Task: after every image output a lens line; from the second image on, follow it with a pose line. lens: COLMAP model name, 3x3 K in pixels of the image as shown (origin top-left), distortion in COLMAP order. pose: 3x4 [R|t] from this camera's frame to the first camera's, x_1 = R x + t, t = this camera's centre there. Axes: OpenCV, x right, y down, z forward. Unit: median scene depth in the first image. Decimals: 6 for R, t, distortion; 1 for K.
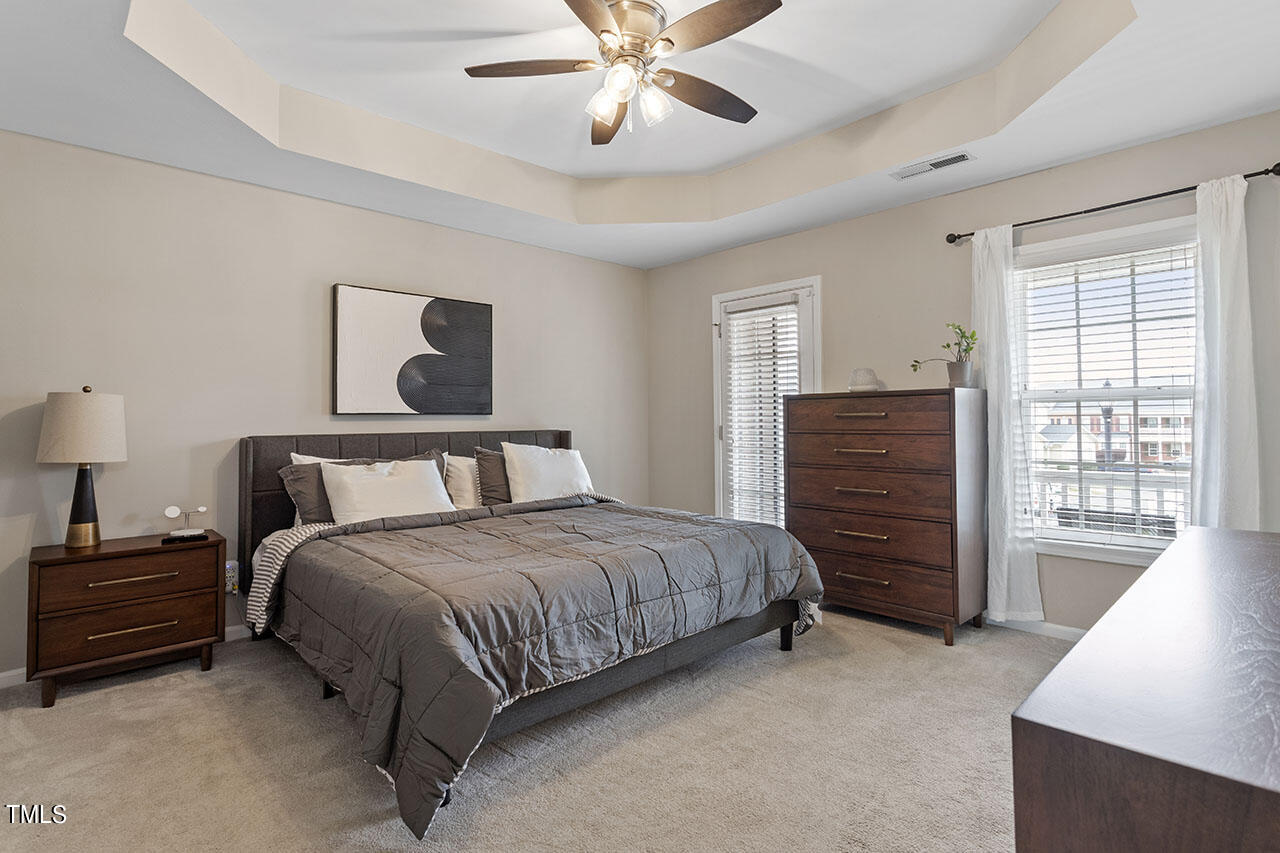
lens RADIAL K [[621.1, 0, 637.6], [0, 621.1, 421.0], [0, 0, 1]] dist [0.002219, 0.003094]
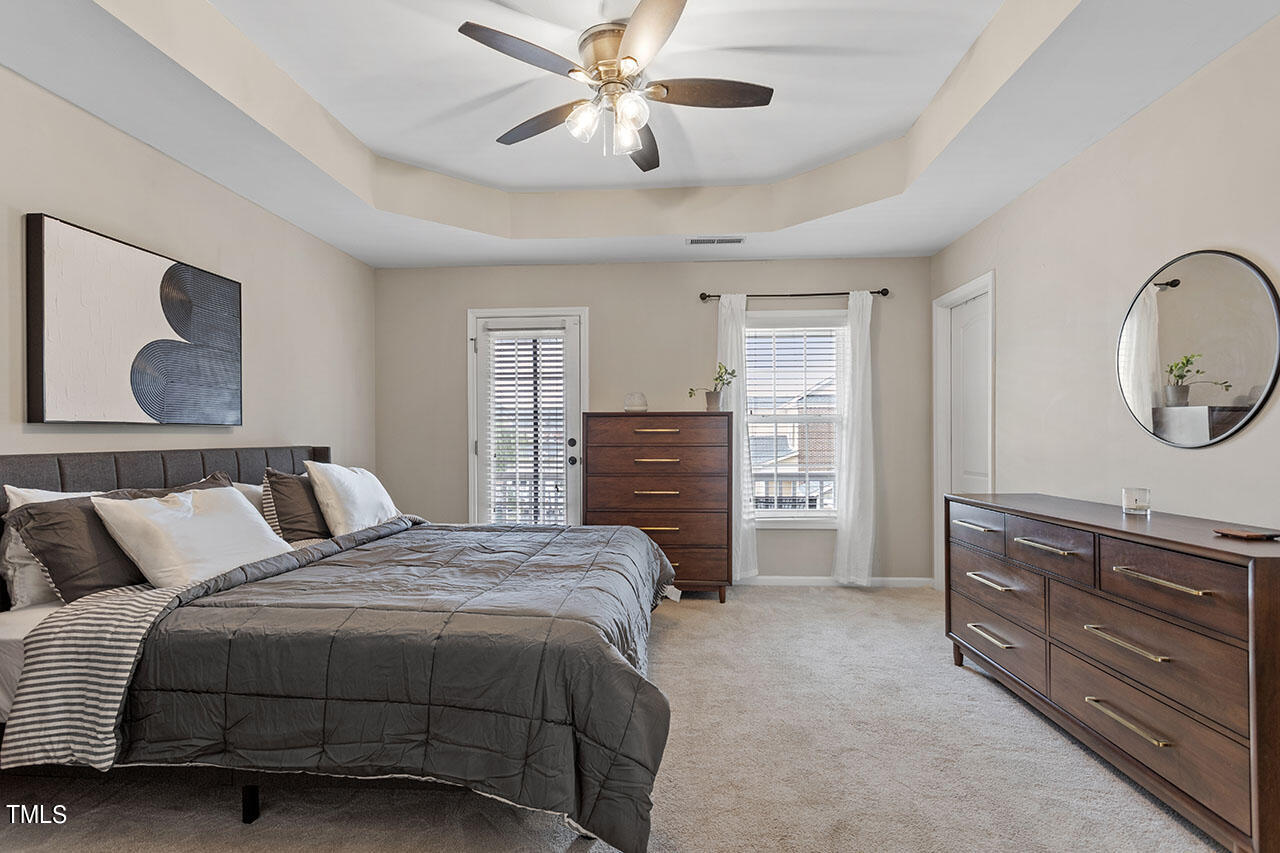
lens RADIAL K [[621.1, 0, 587.1], [0, 621.1, 455.0], [0, 0, 1]] dist [0.002219, 0.003094]
pose [[0.748926, -0.016478, 0.662449, -0.532768], [-0.001079, 0.999659, 0.026086, 0.005493], [-0.662653, -0.020251, 0.748653, 0.171776]]
